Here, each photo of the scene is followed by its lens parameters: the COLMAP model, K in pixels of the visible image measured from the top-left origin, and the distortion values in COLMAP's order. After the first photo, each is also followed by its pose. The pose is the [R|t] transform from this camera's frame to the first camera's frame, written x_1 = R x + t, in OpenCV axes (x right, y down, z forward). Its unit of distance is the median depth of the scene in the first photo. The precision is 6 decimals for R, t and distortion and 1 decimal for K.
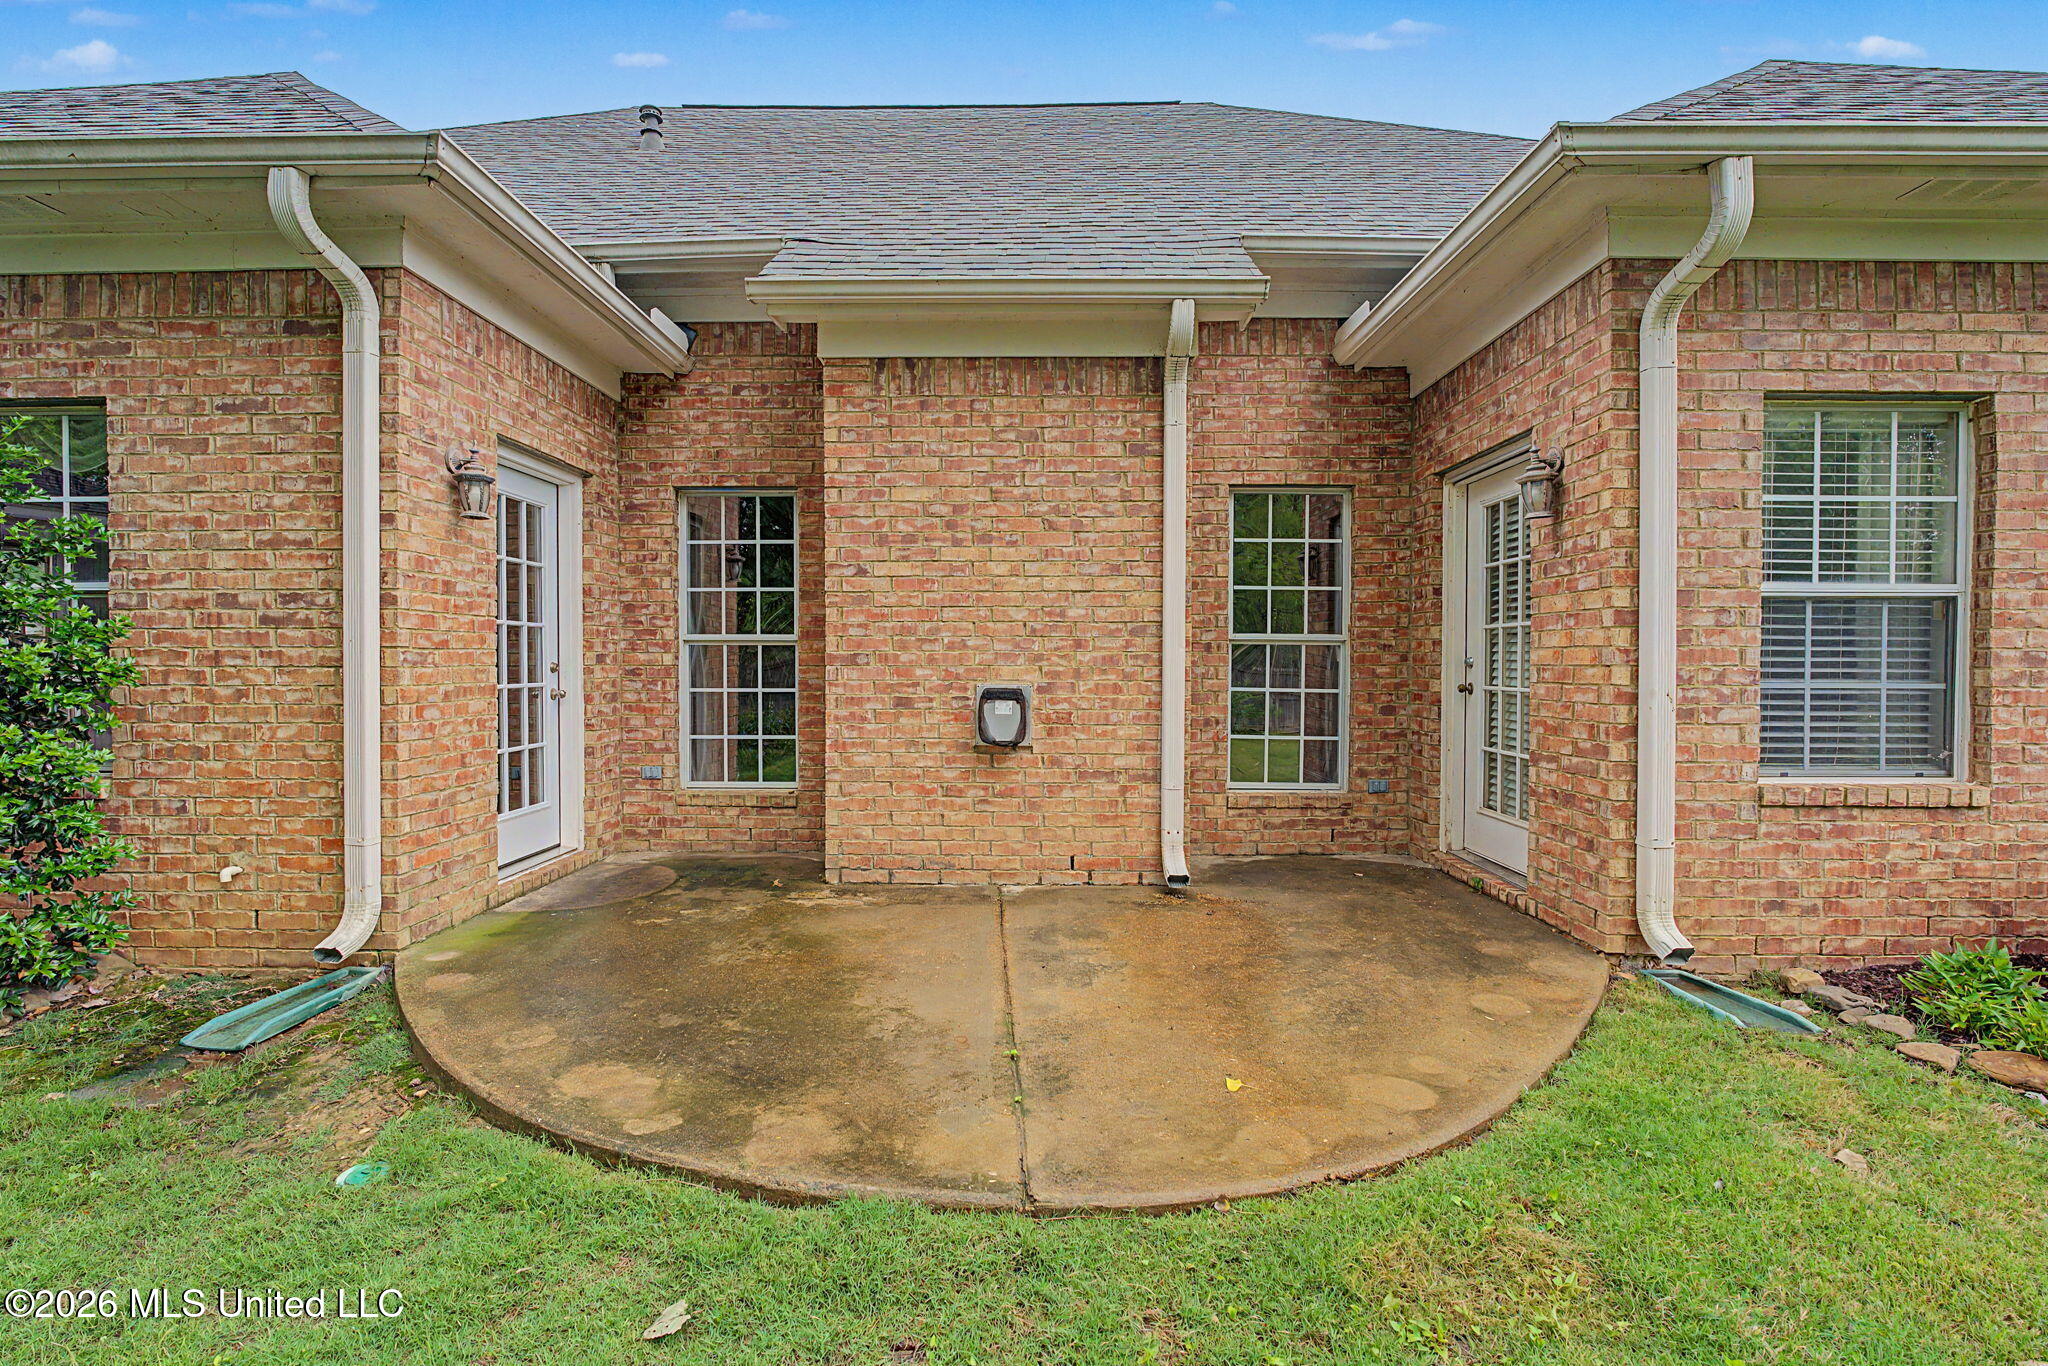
lens RADIAL K [[903.0, 0, 1016.6], [0, 903.0, 673.3], [0, 0, 1]] dist [-0.016292, 0.002628]
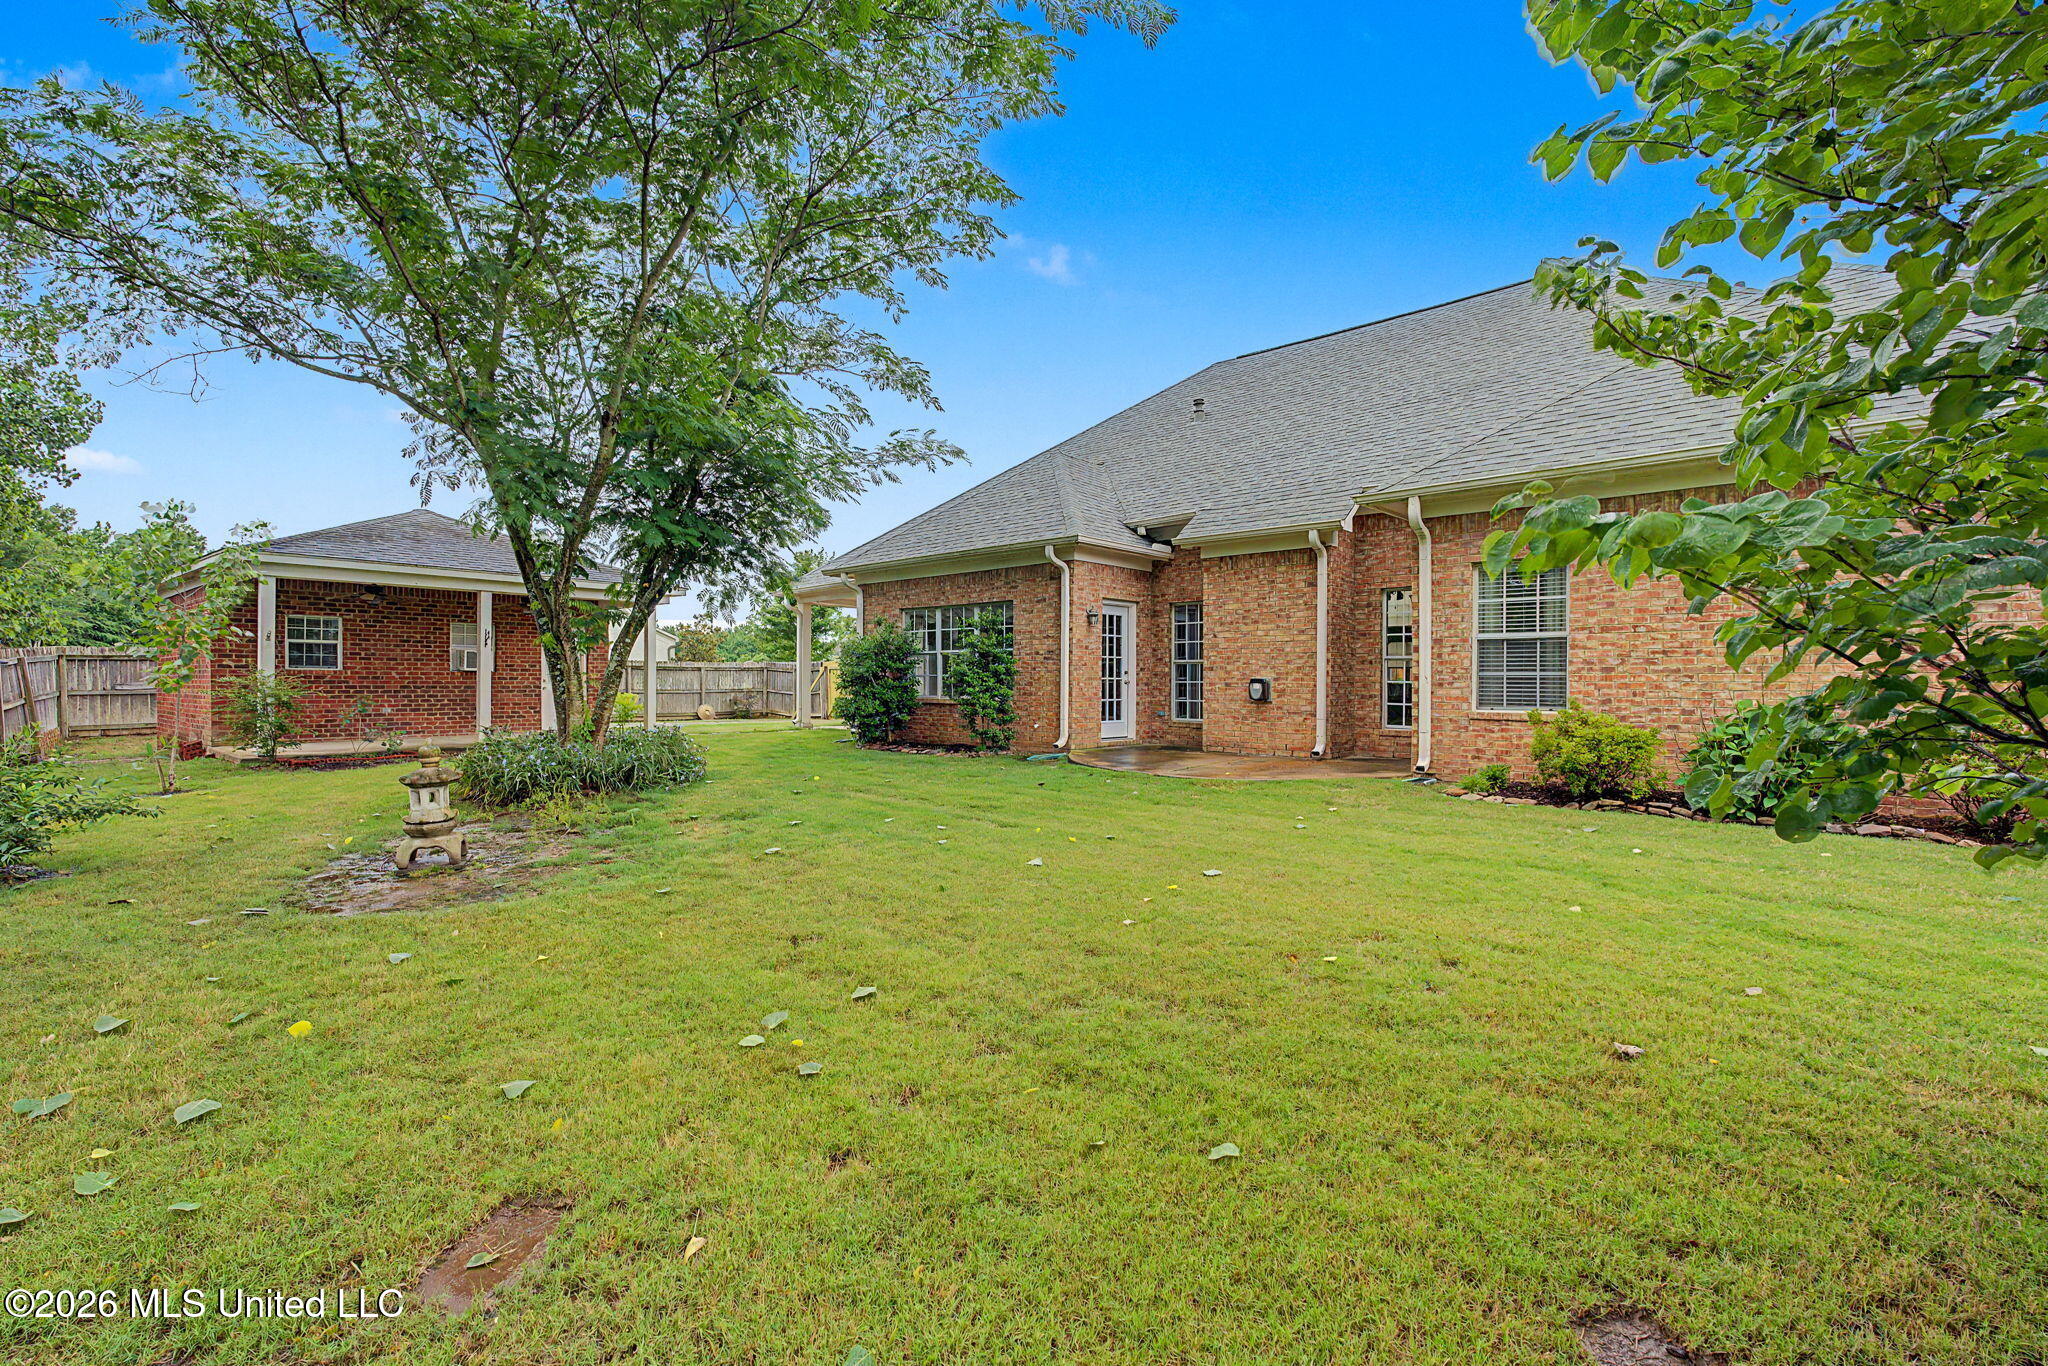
lens RADIAL K [[903.0, 0, 1021.6], [0, 903.0, 682.2], [0, 0, 1]] dist [-0.016292, 0.002628]
pose [[0.733271, 0.001141, -0.679936, 1.277372], [-0.013044, 0.999838, -0.012389, 0.068307], [0.679812, 0.017953, 0.733167, -1.411839]]
